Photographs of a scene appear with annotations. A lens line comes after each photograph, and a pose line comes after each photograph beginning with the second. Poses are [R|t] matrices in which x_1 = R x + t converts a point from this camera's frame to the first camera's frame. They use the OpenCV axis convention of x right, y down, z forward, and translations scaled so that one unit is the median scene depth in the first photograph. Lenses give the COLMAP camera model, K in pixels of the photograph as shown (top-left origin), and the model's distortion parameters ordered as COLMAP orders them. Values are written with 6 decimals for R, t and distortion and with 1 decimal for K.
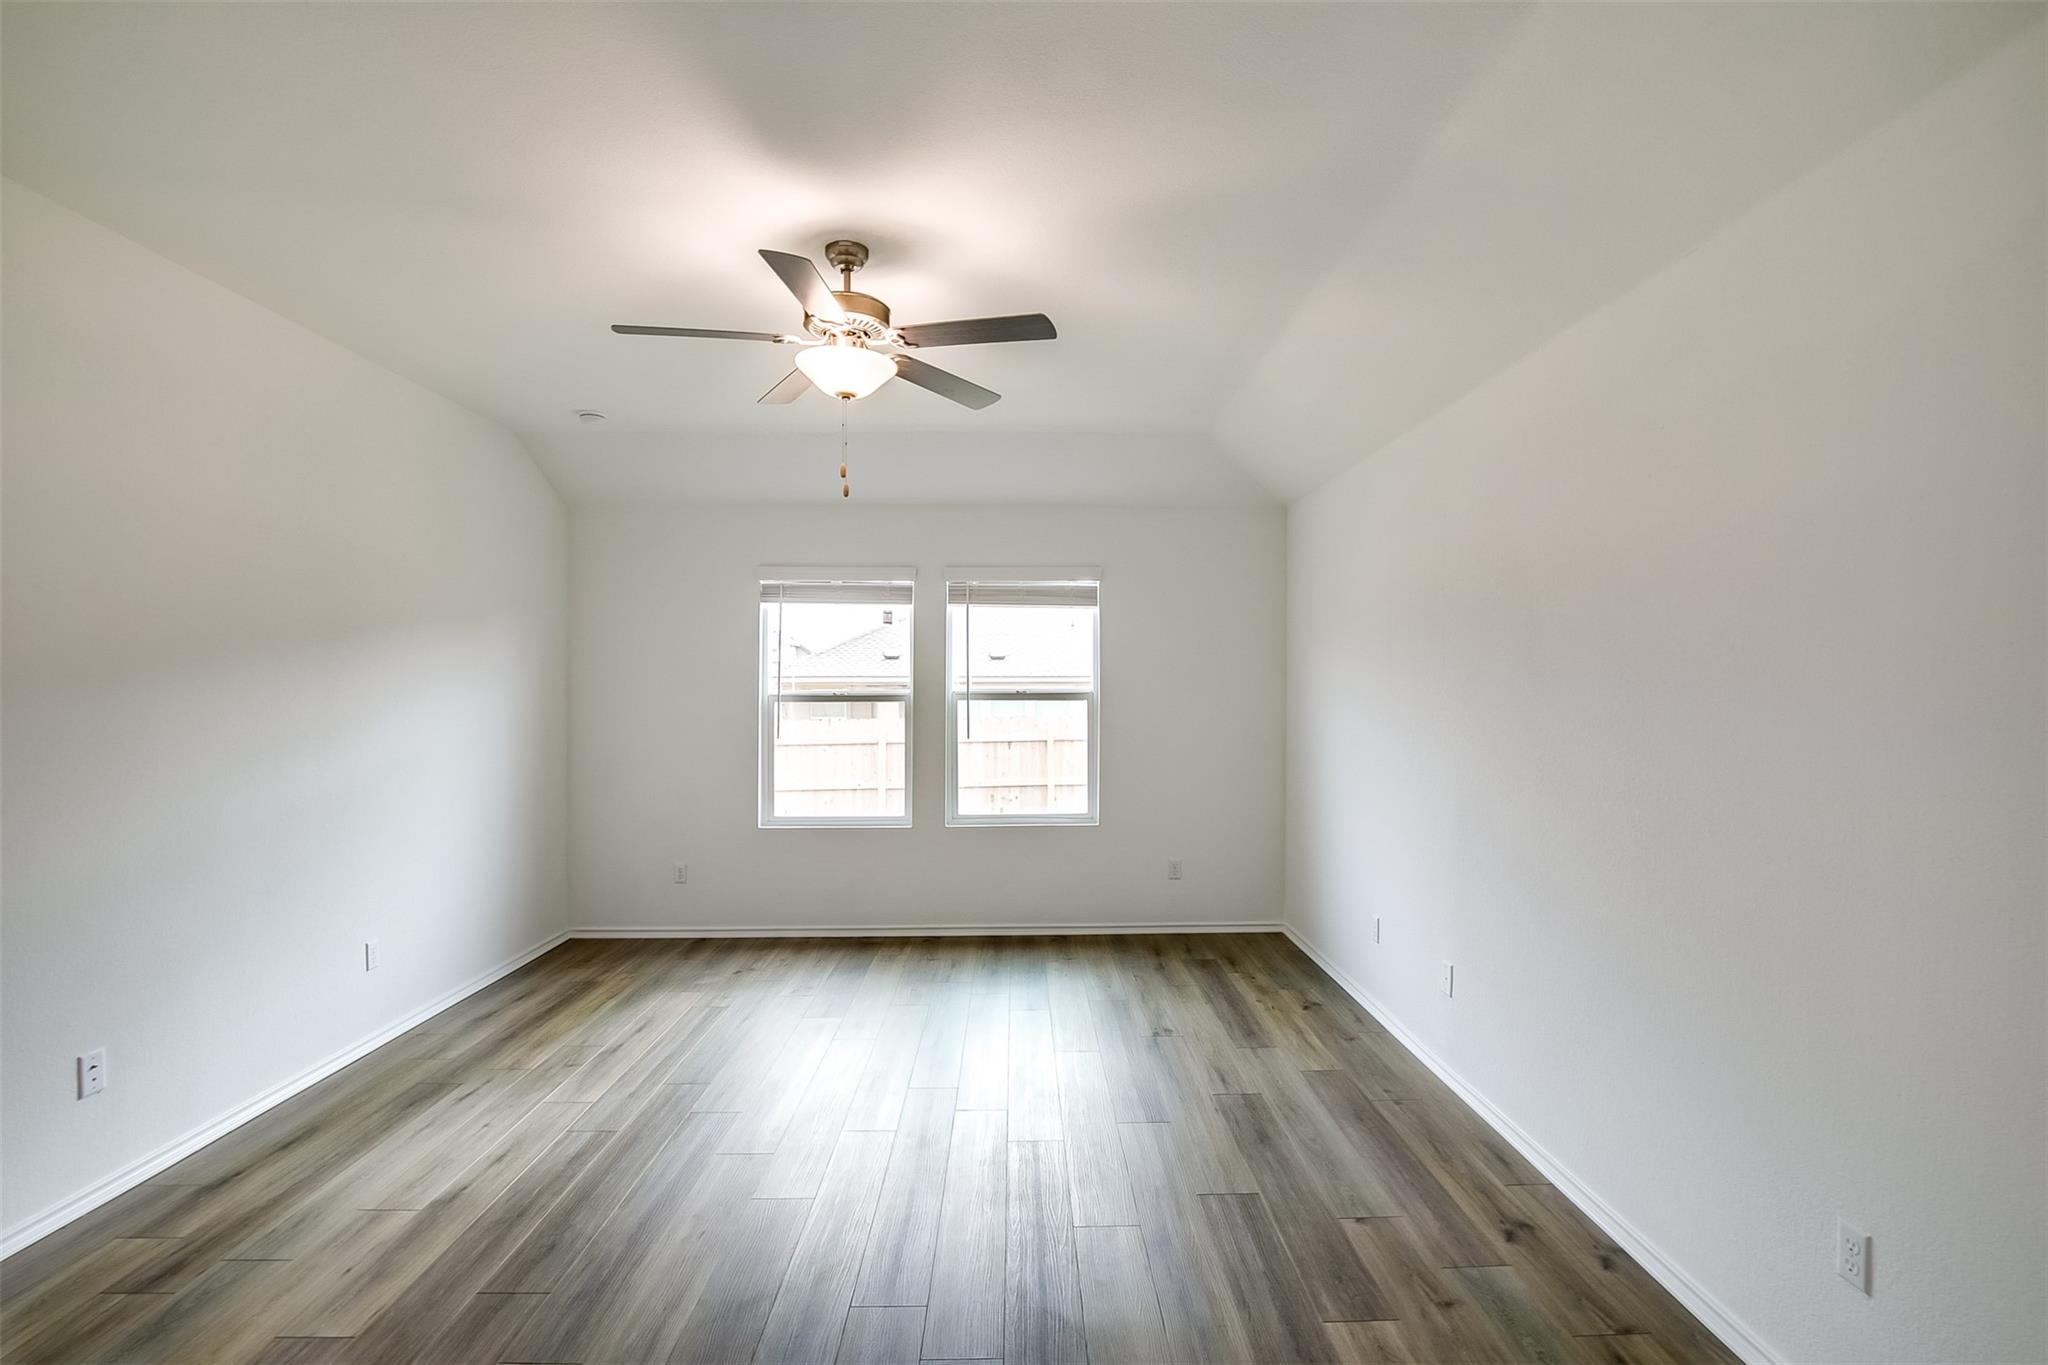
lens RADIAL K [[1029.1, 0, 1021.9], [0, 1029.1, 687.5], [0, 0, 1]] dist [-0.002830, 0.002500]
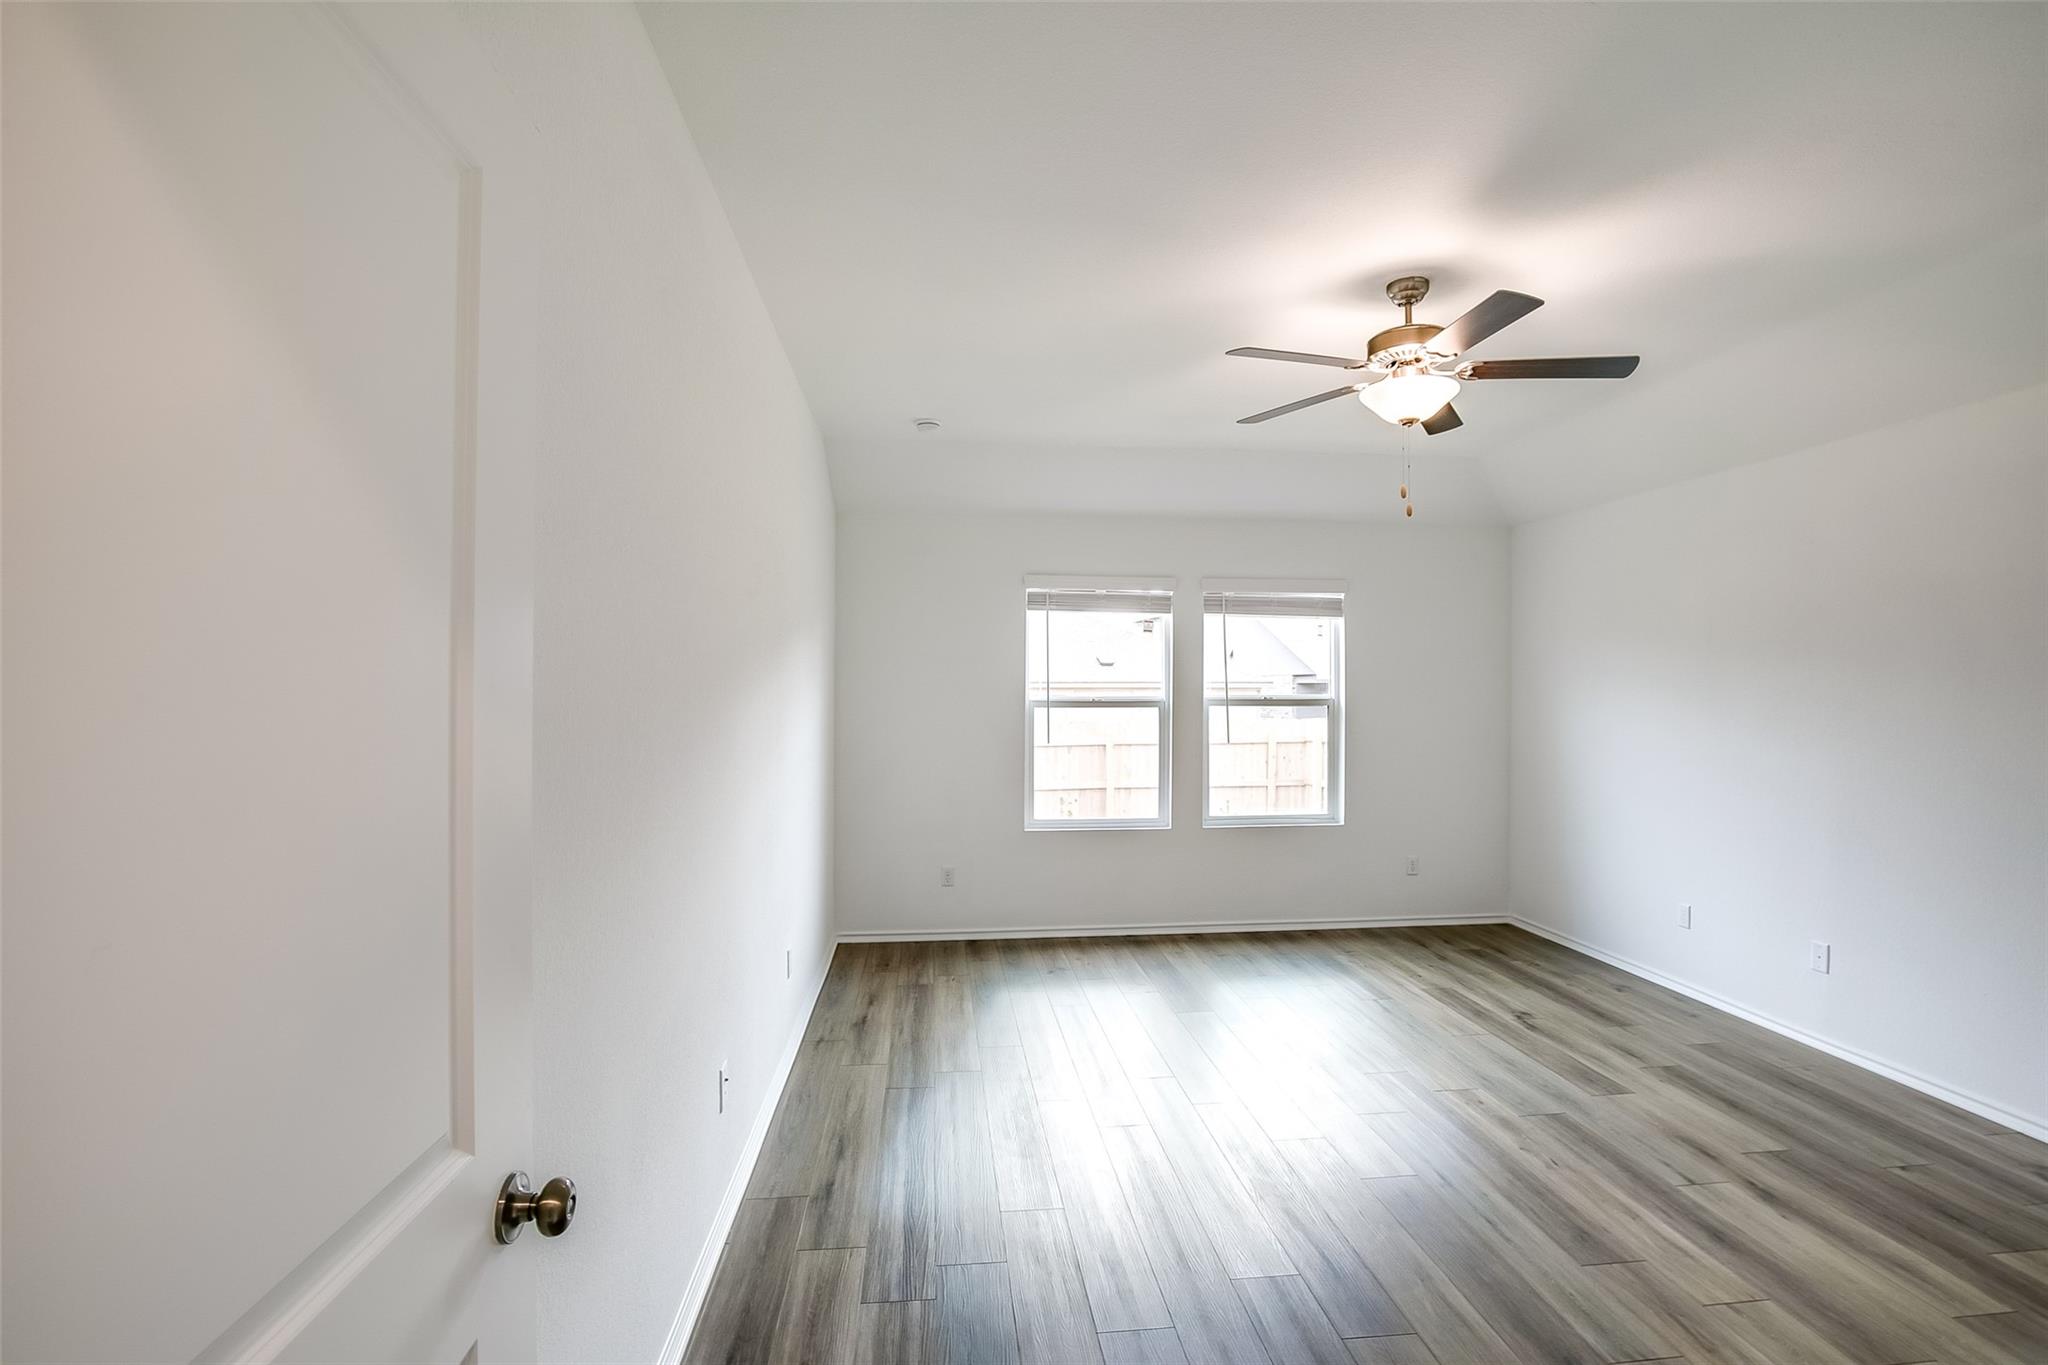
lens RADIAL K [[1029.1, 0, 1033.3], [0, 1029.1, 686.6], [0, 0, 1]] dist [-0.002830, 0.002500]
pose [[0.995519, 0.002419, 0.094529, -0.347565], [-0.001825, 0.999978, -0.006365, -0.000137], [-0.094542, 0.006164, 0.995502, -0.016862]]
